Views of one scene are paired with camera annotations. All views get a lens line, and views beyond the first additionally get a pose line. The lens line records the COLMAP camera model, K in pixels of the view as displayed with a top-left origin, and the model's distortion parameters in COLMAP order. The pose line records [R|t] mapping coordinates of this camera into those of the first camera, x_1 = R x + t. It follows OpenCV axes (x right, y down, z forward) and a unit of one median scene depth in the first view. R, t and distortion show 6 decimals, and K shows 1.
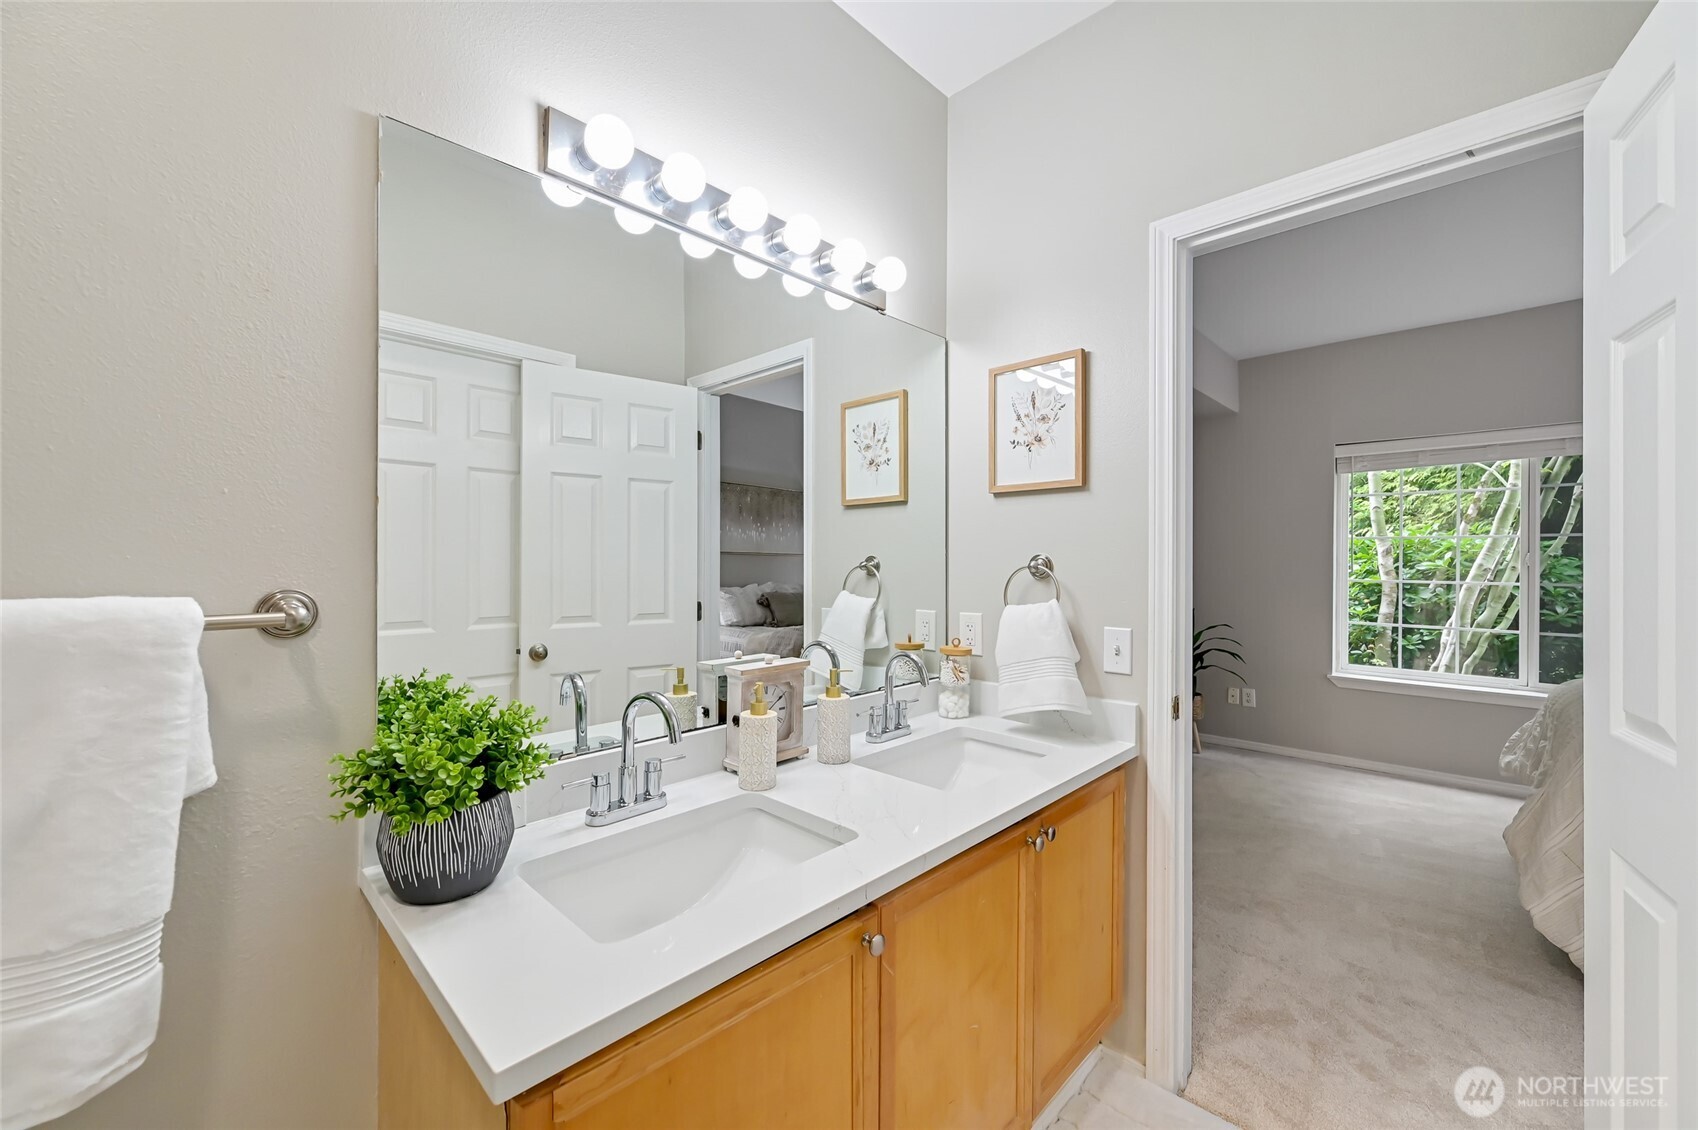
lens RADIAL K [[666.3, 0, 854.1], [0, 666.3, 560.1], [0, 0, 1]] dist [-0.001287, 0.000088]
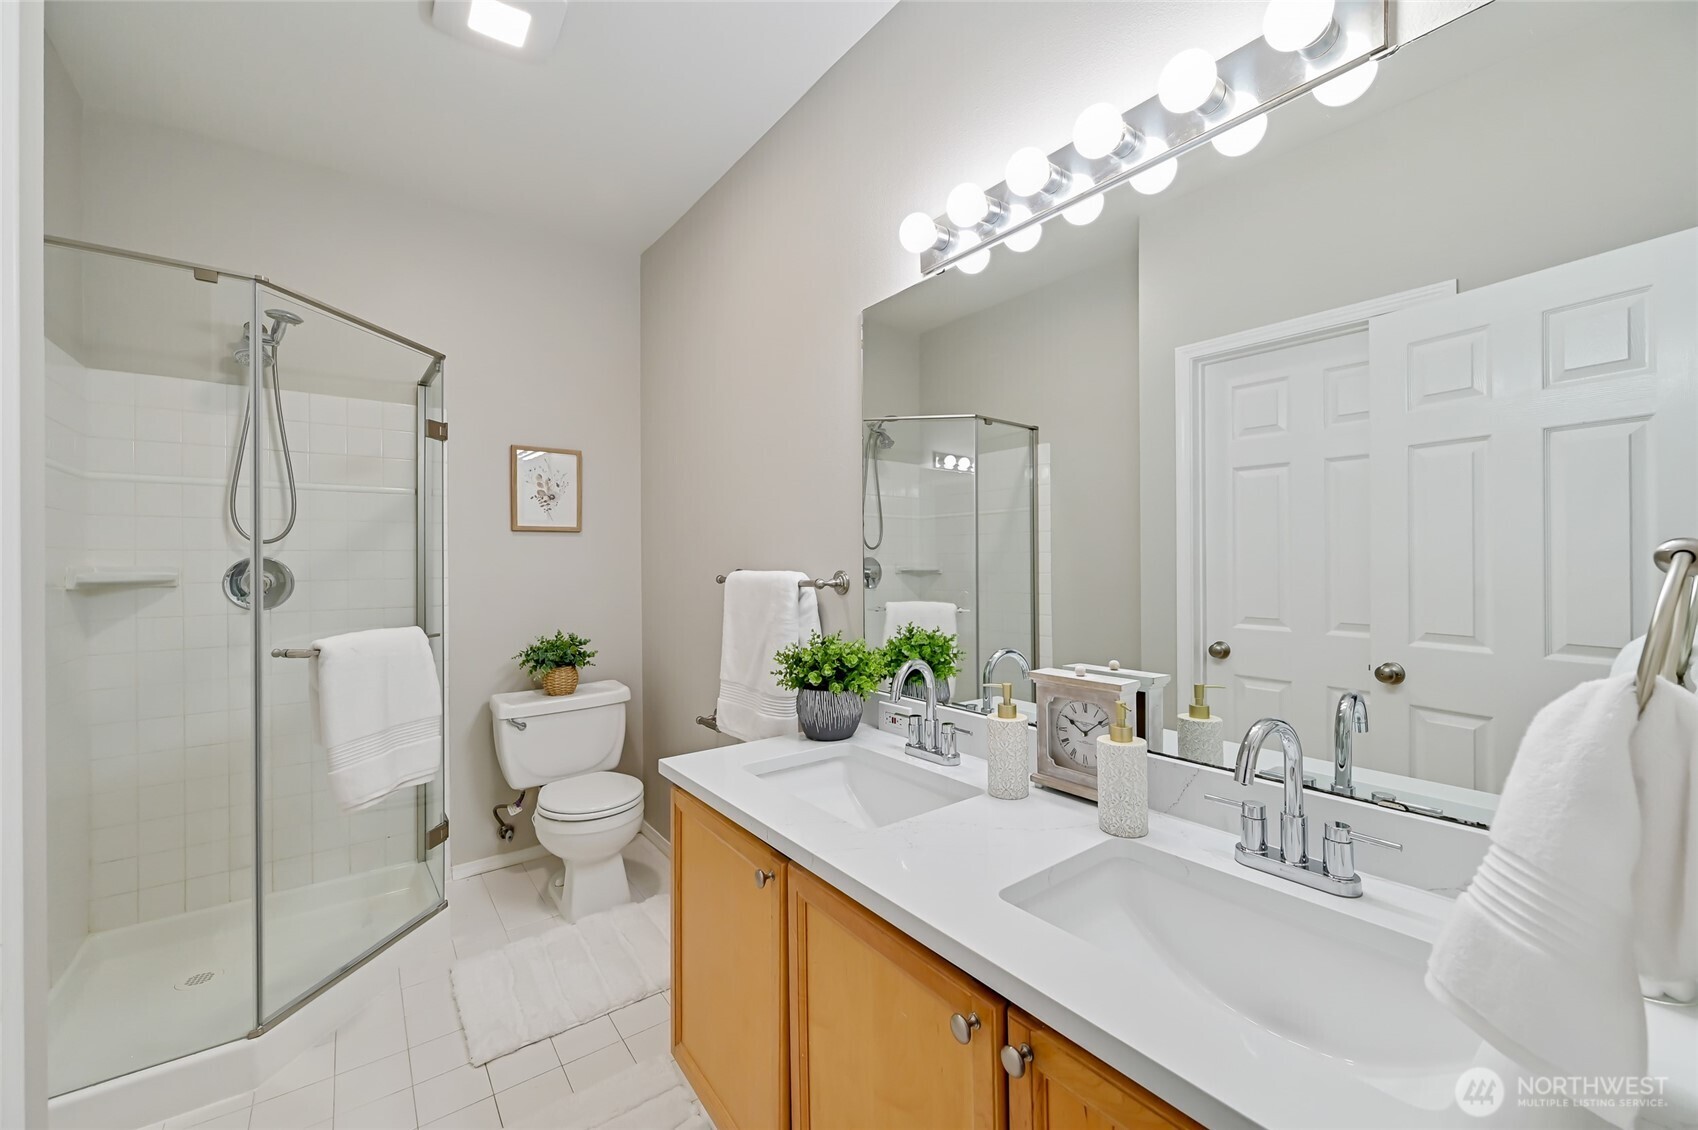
lens RADIAL K [[666.3, 0, 857.6], [0, 666.3, 562.3], [0, 0, 1]] dist [-0.001287, 0.000088]
pose [[-0.133484, -0.006248, -0.991031, 0.704377], [-0.001181, 0.999980, -0.006145, 0.018352], [0.991050, 0.000350, -0.133488, 0.797793]]
